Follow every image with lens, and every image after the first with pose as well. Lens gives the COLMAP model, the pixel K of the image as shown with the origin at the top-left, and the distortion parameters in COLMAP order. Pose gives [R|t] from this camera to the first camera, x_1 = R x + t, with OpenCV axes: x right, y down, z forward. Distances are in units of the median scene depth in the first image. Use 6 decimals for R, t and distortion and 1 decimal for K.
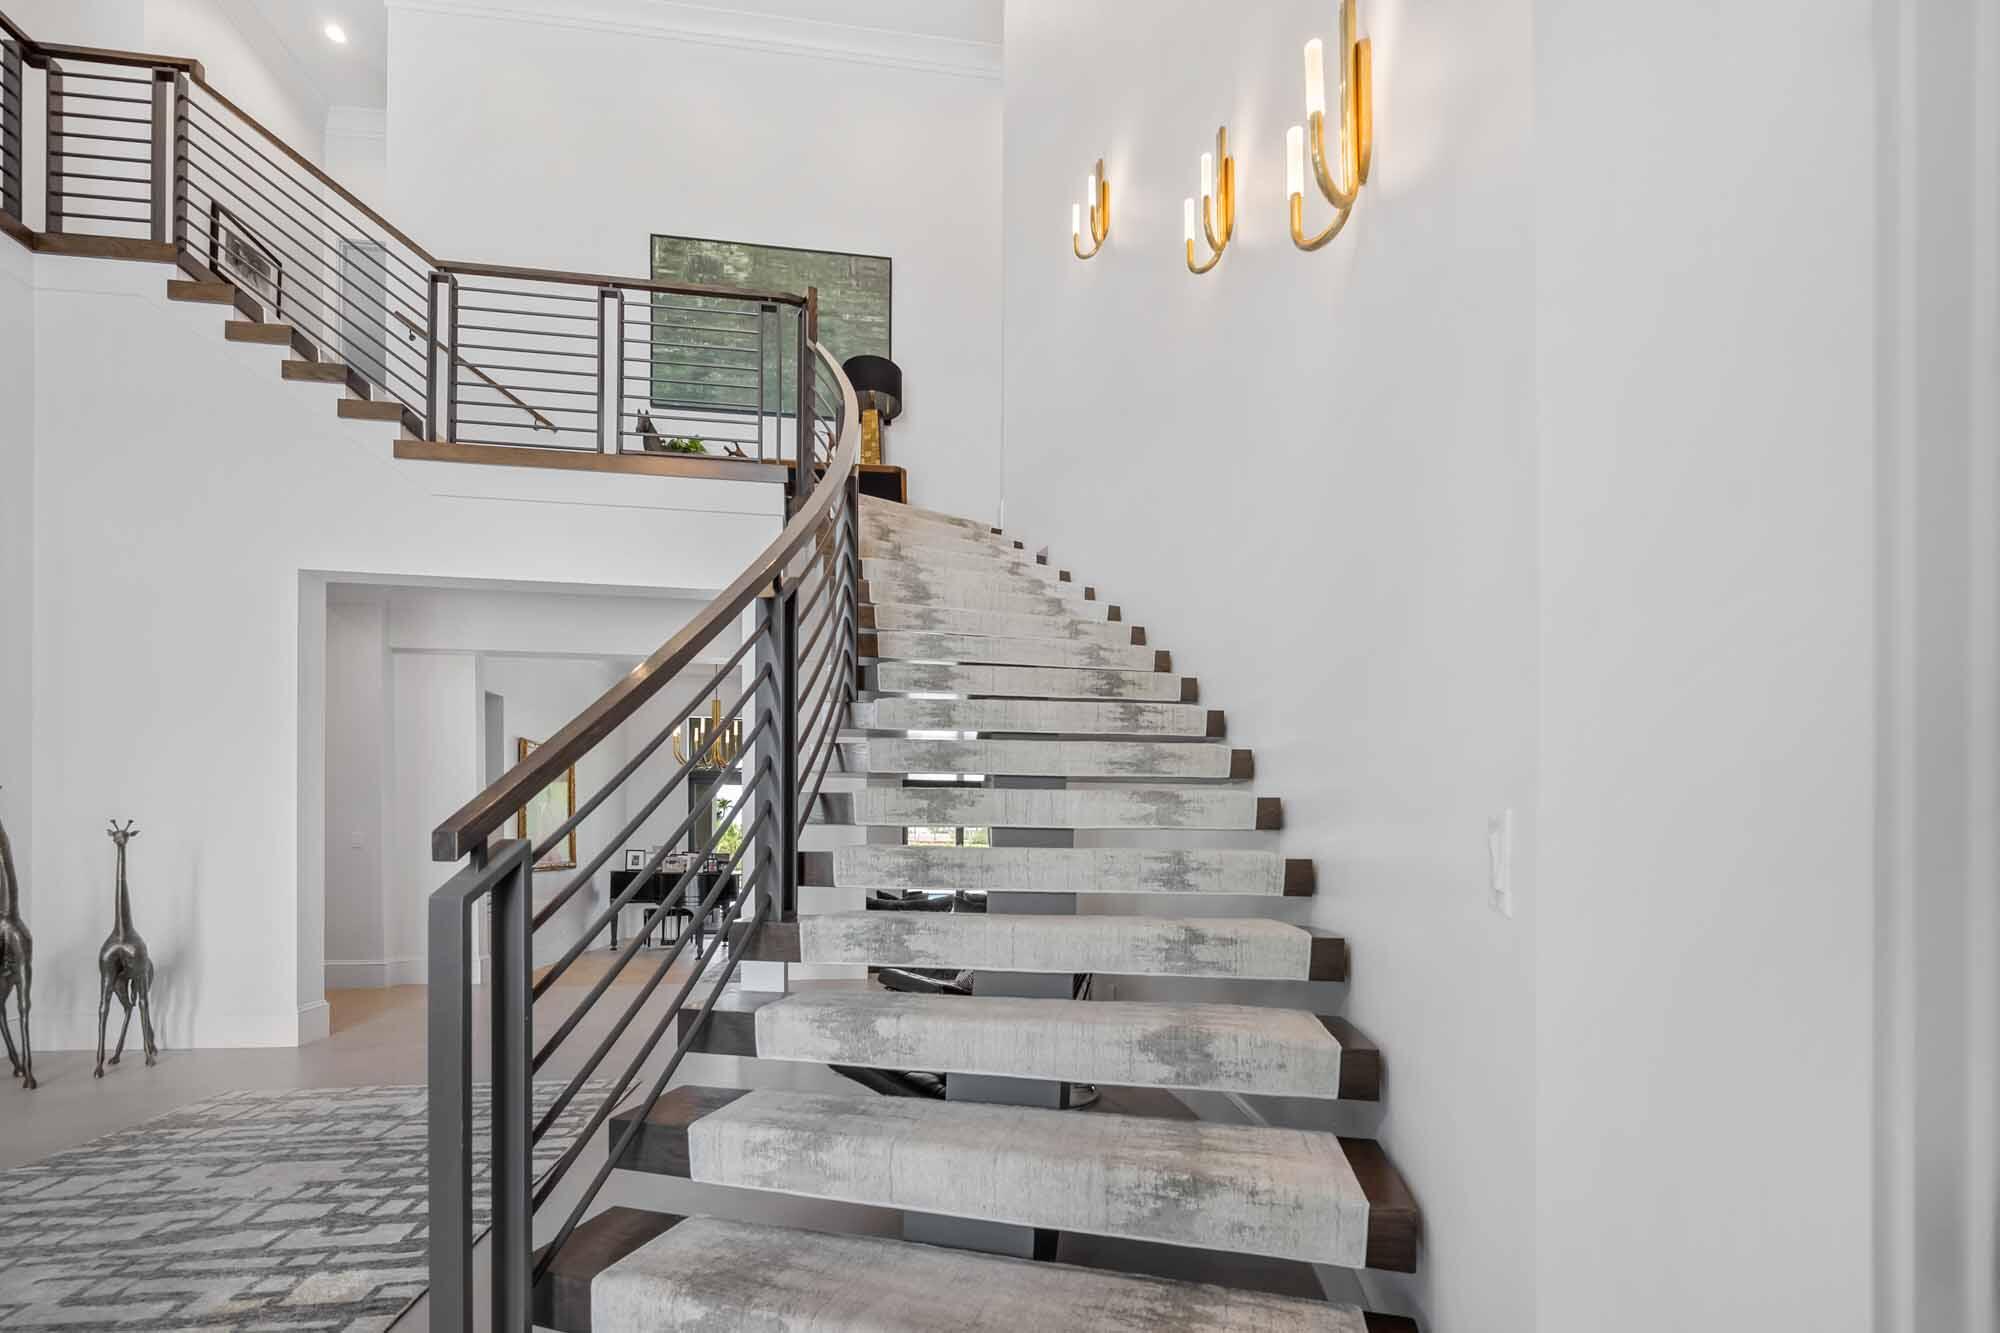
lens RADIAL K [[824.5, 0, 1001.5], [0, 824.5, 837.2], [0, 0, 1]] dist [-0.001598, -0.000194]
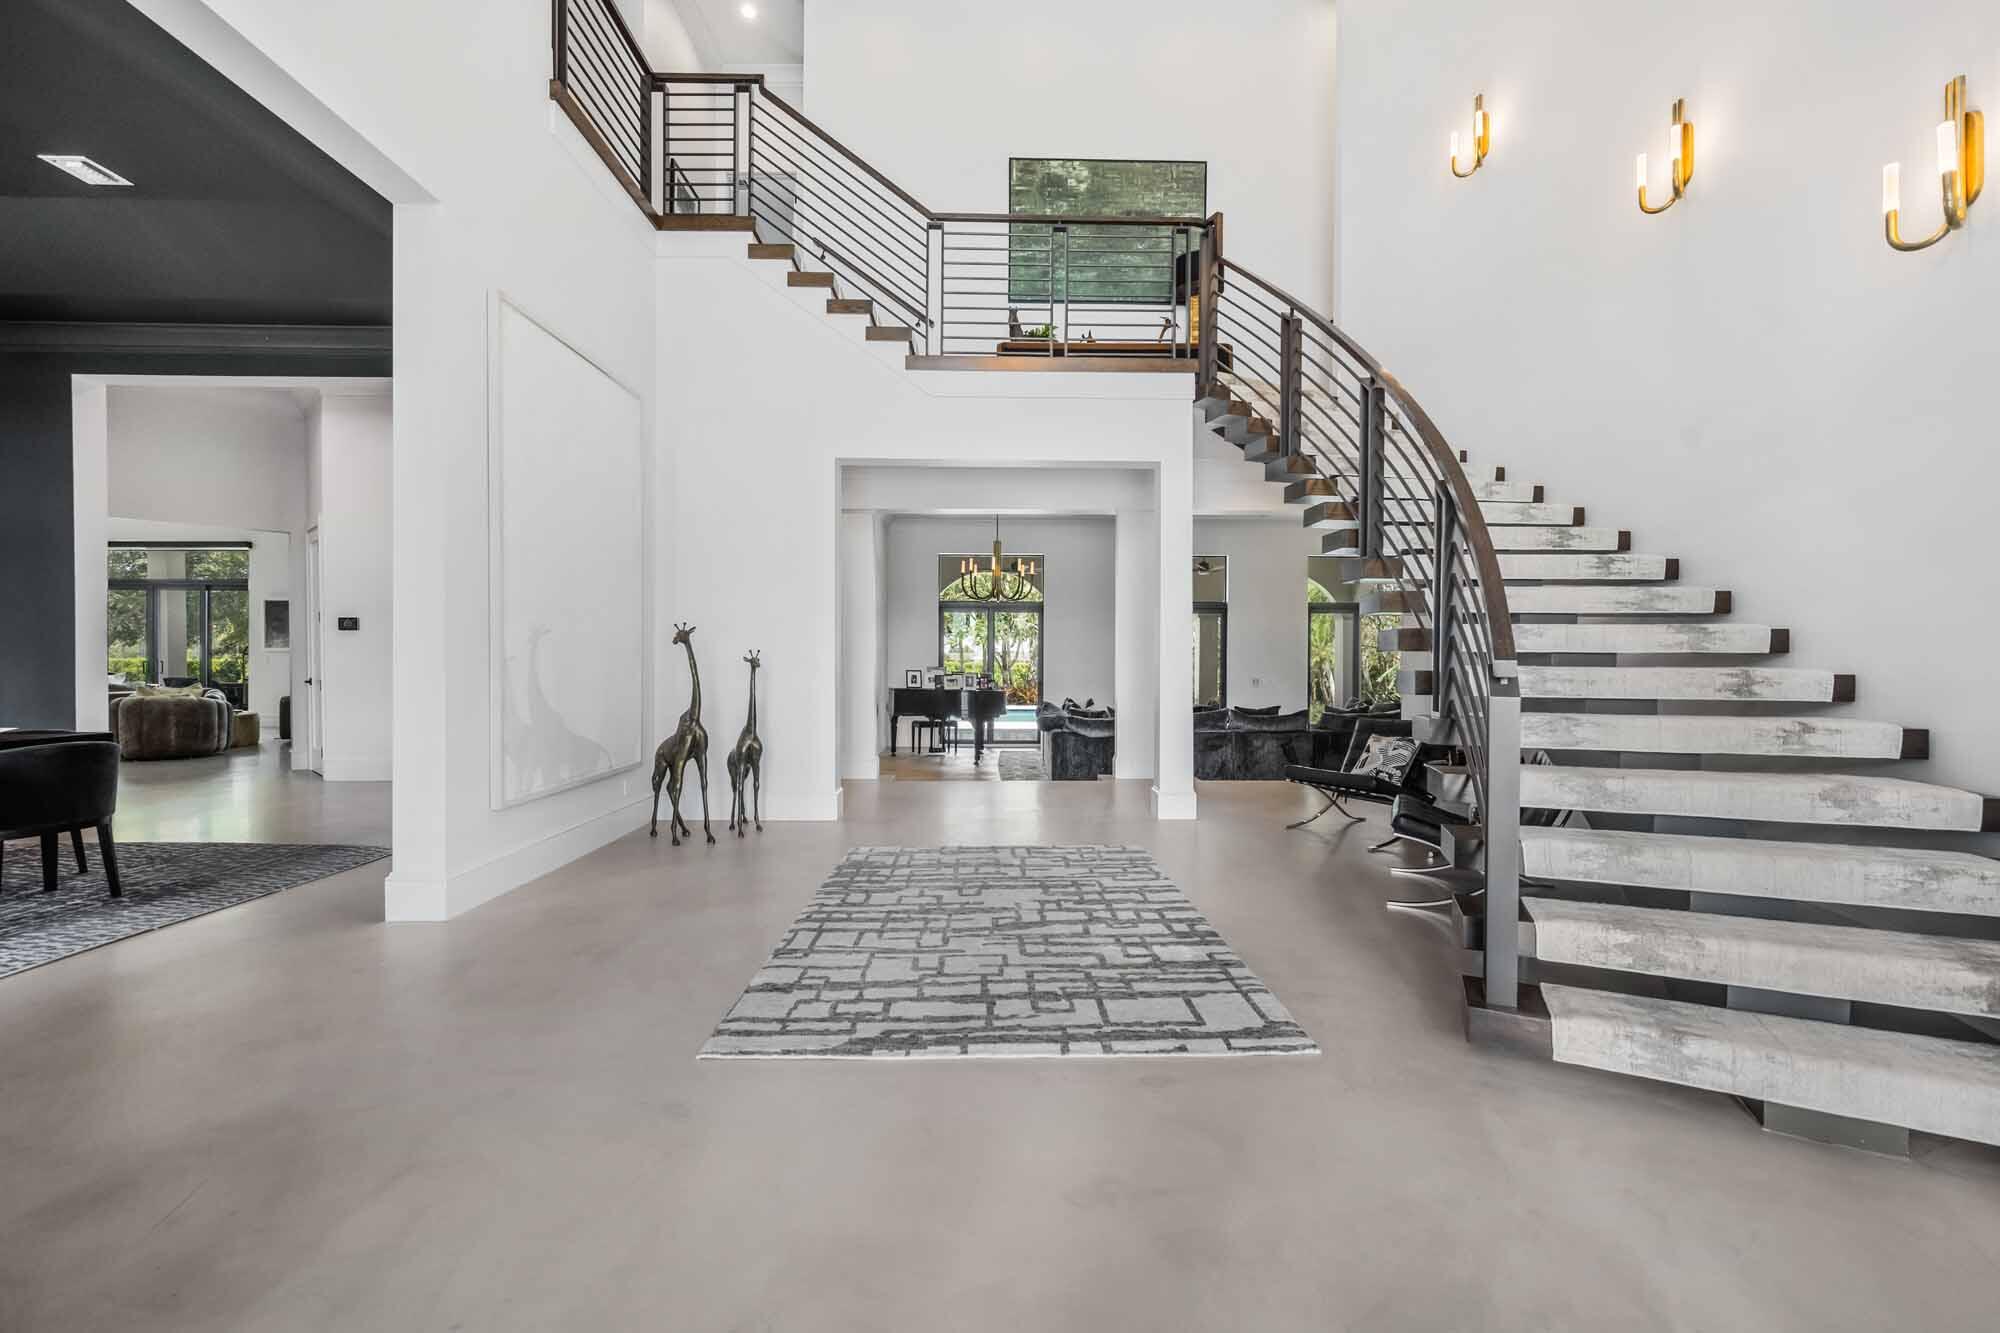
lens RADIAL K [[796.3, 0, 1004.4], [0, 796.3, 667.6], [0, 0, 1]] dist [-0.000890, 0.000477]
pose [[0.994343, -0.004924, -0.106107, -0.473490], [0.006413, 0.999886, 0.013693, -0.006773], [0.106027, -0.014296, 0.994260, -0.251520]]
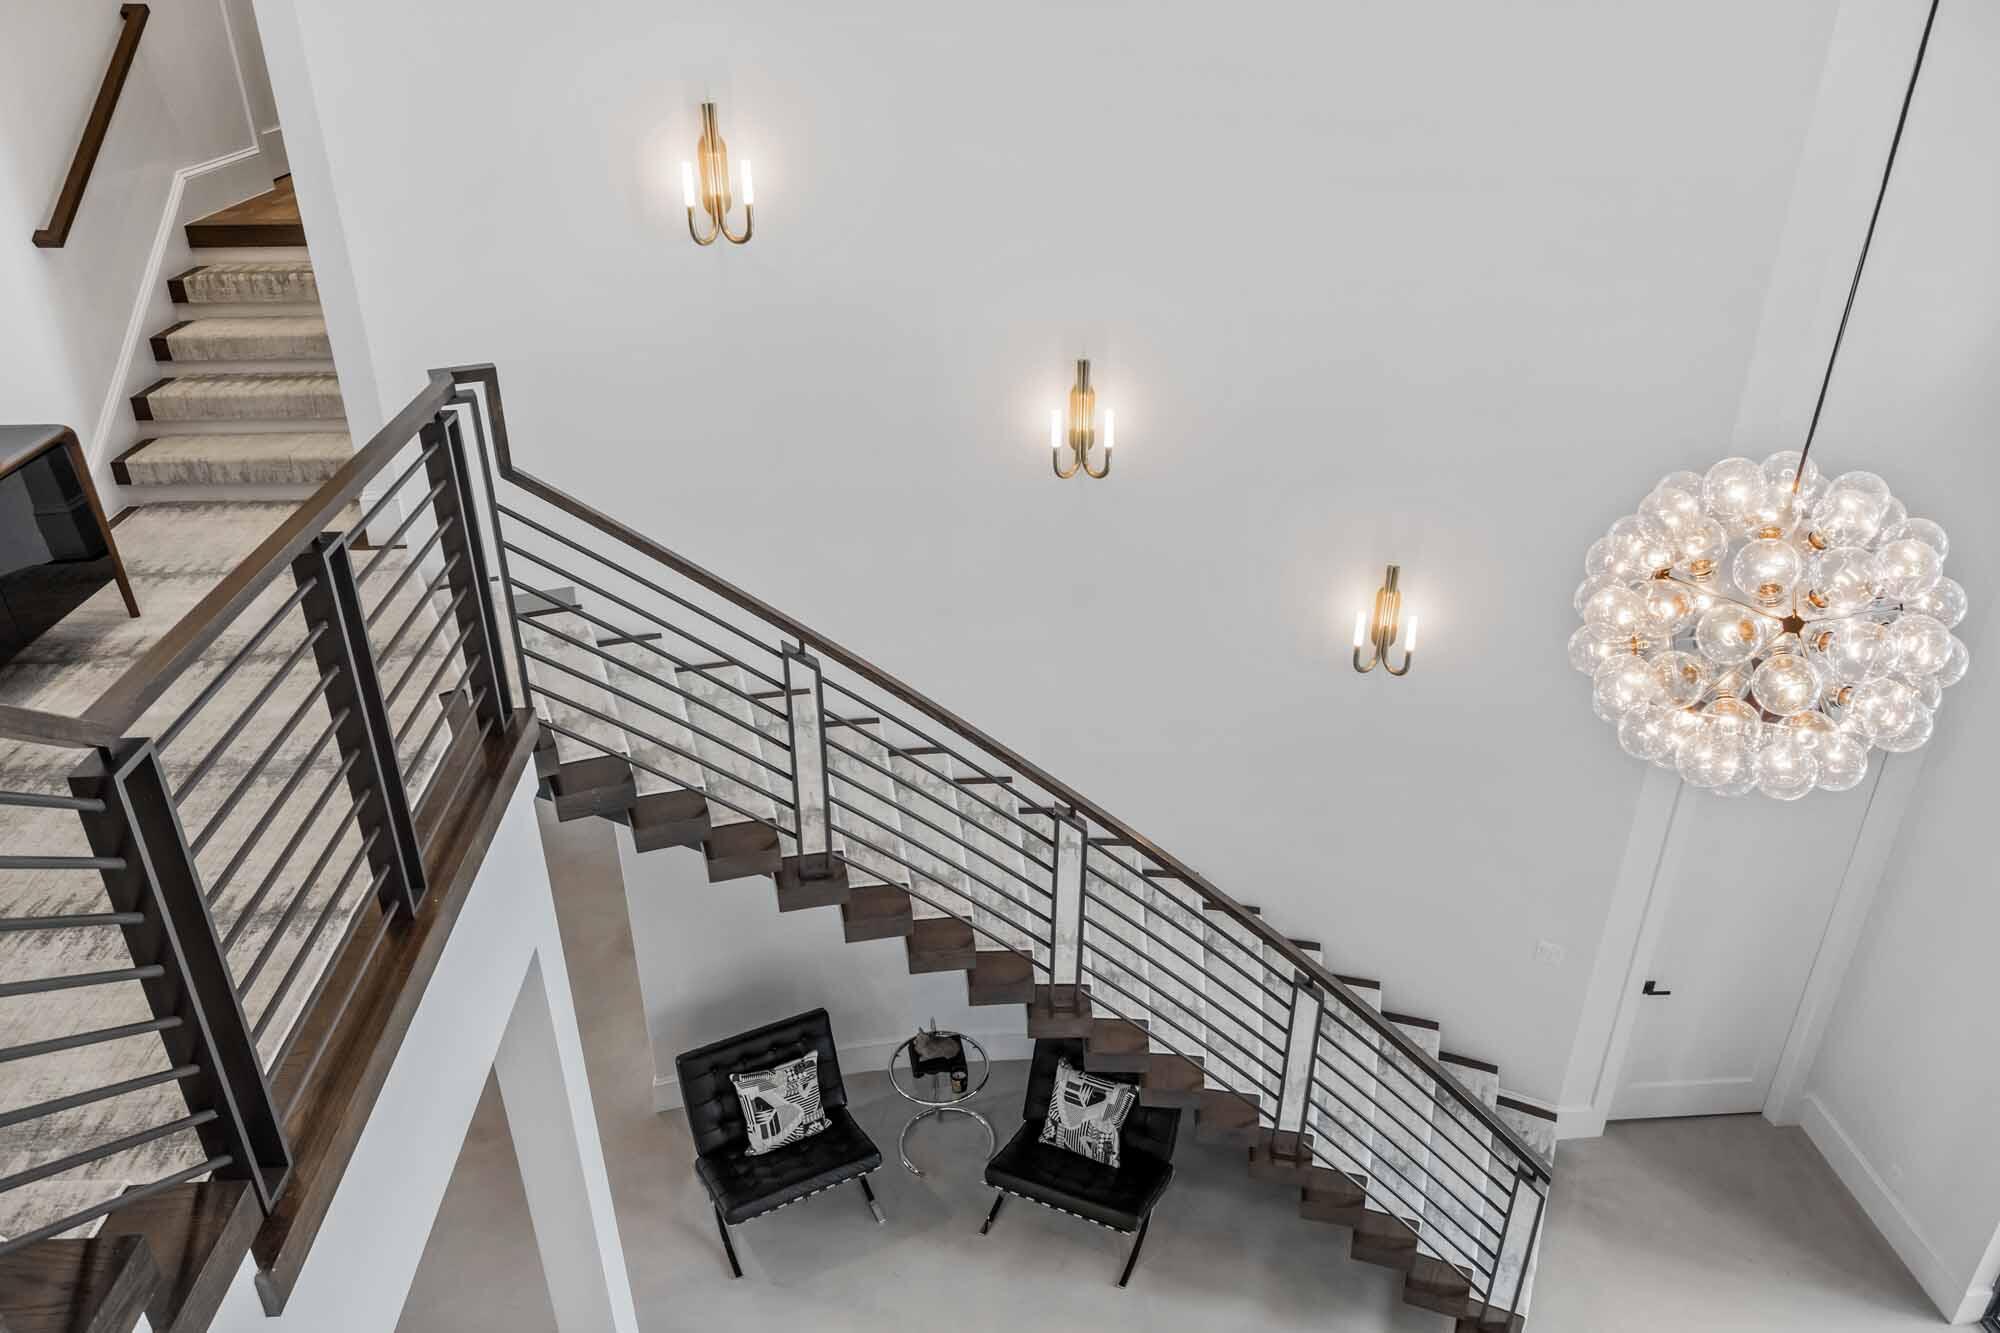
lens RADIAL K [[1404.7, 0, 1000.0], [0, 1404.7, 666.5], [0, 0, 1]] dist [0.000462, -0.004963]
pose [[0.076037, -0.475004, 0.876692, -1.163358], [-0.007553, 0.878938, 0.476876, -1.051087], [-0.997076, -0.042882, 0.063244, 0.753701]]
